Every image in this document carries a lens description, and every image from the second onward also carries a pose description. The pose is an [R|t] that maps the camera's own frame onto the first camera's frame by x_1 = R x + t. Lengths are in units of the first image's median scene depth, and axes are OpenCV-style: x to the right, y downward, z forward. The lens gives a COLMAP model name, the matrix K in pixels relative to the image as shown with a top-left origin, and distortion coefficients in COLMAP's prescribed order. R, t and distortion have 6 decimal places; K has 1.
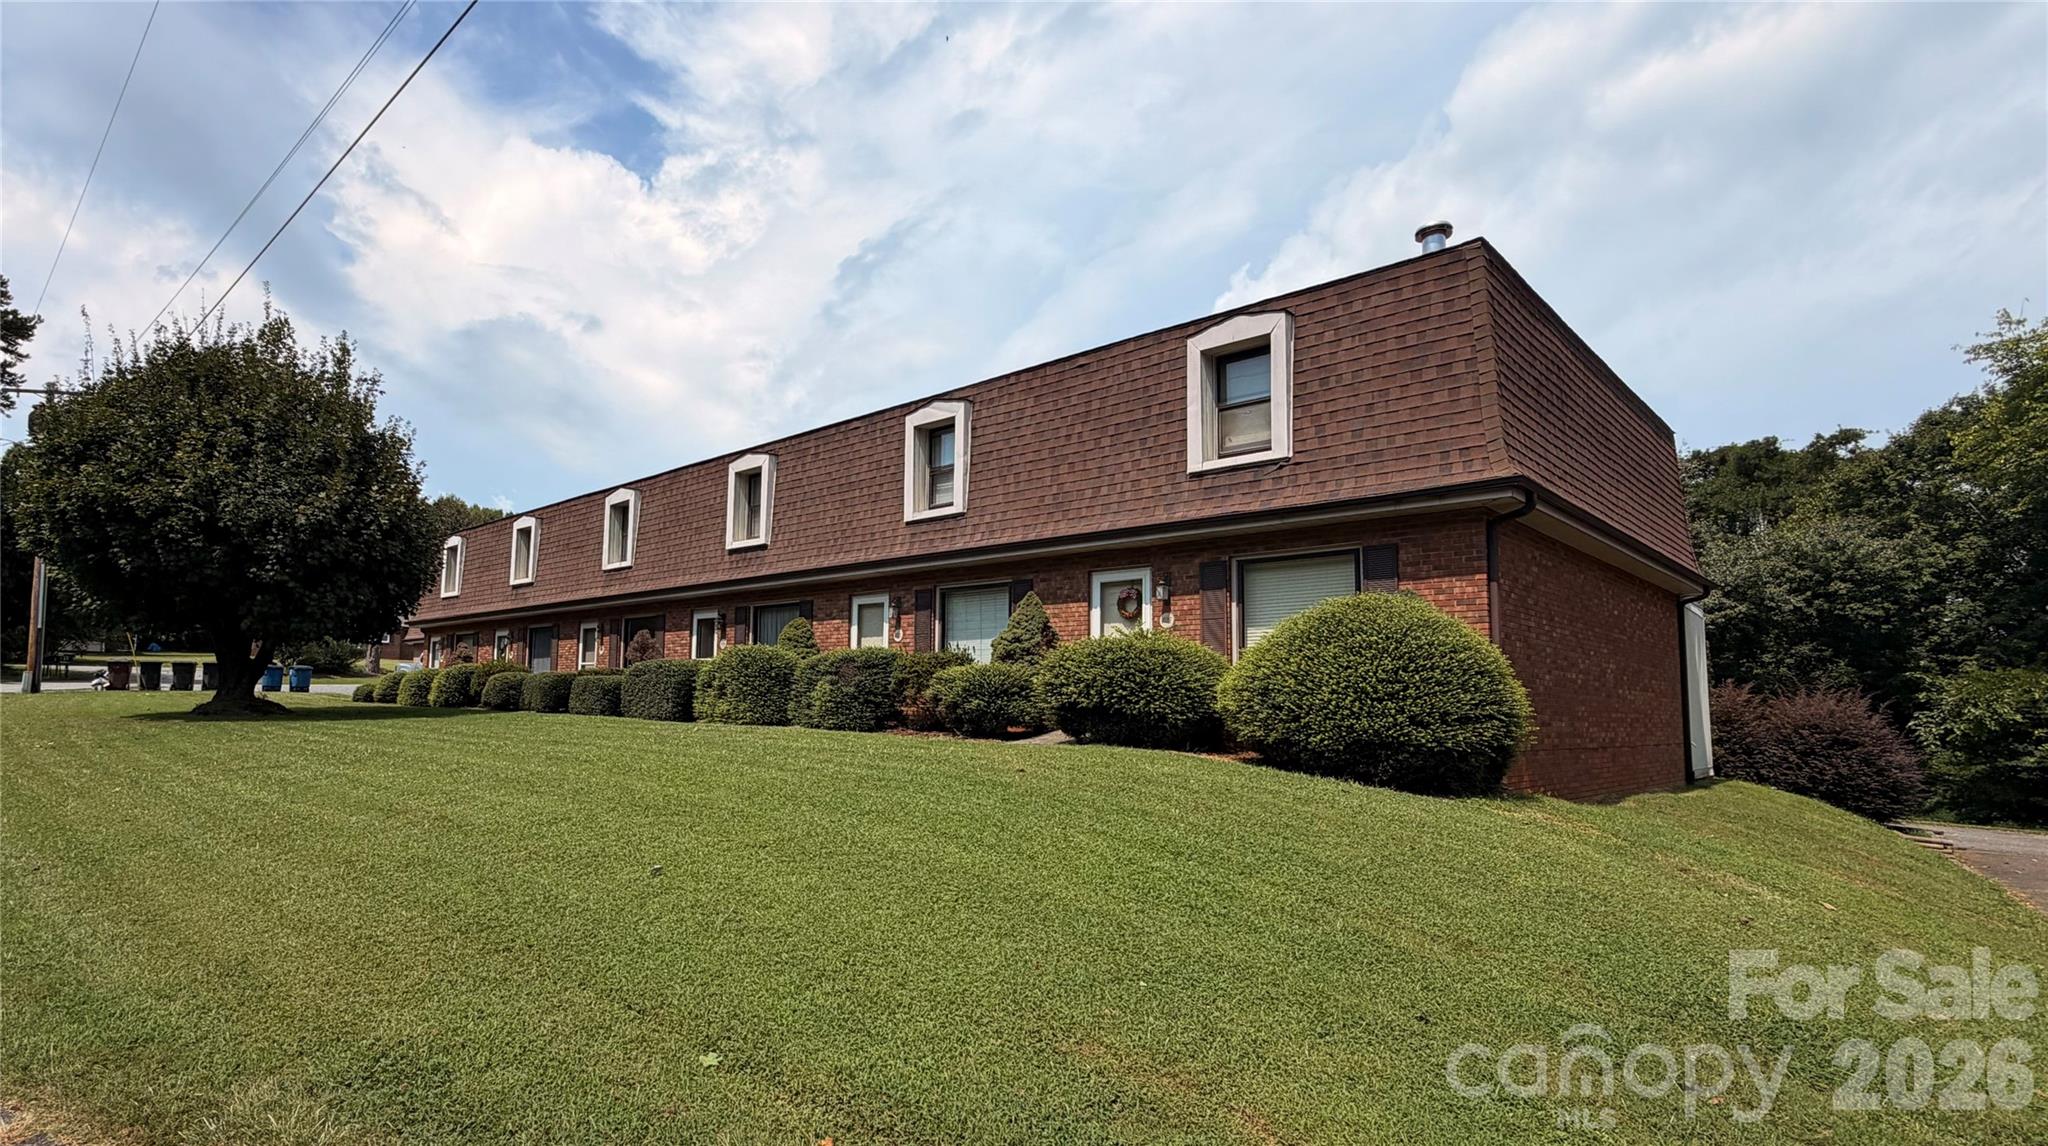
lens RADIAL K [[914.5, 0, 1024.0], [0, 914.5, 573.0], [0, 0, 1]] dist [0.001382, 0.000043]
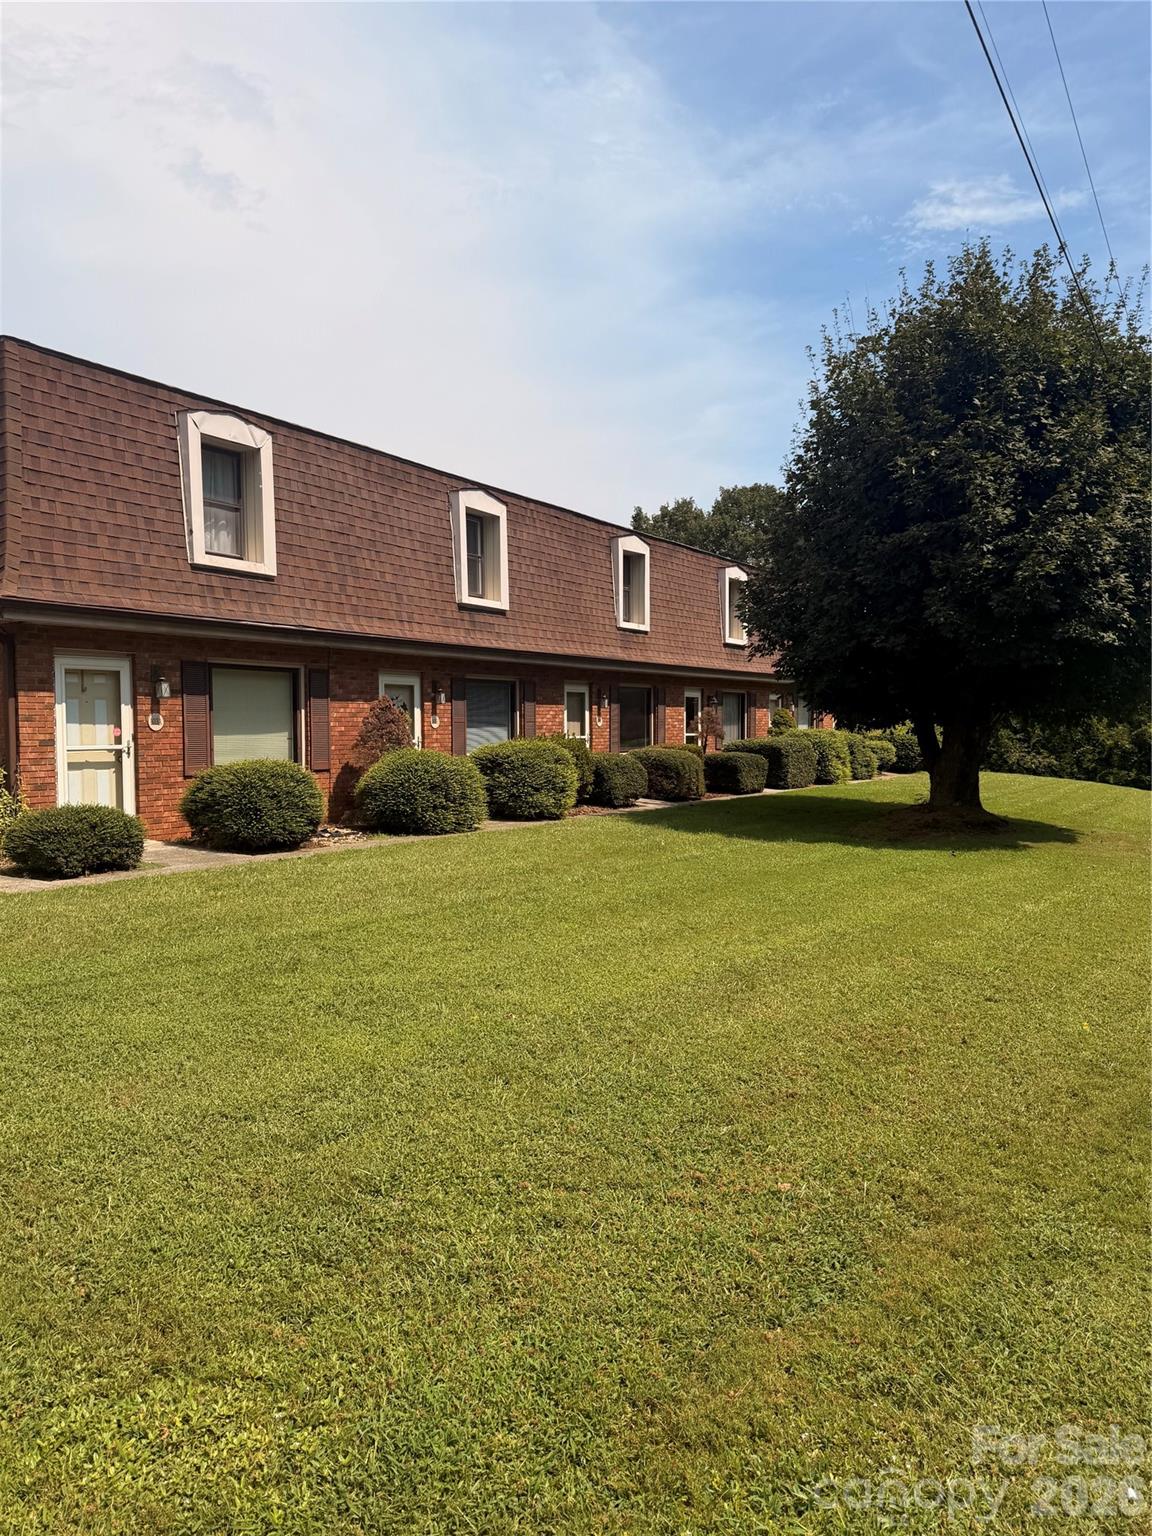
lens RADIAL K [[1070.0, 0, 576.0], [0, 1070.0, 768.0], [0, 0, 1]] dist [0.002549, 0.000413]
pose [[-0.124832, 0.011996, 0.992105, -1.278093], [-0.051100, 0.998522, -0.018503, 0.131760], [-0.990861, -0.053006, -0.124035, 1.039122]]
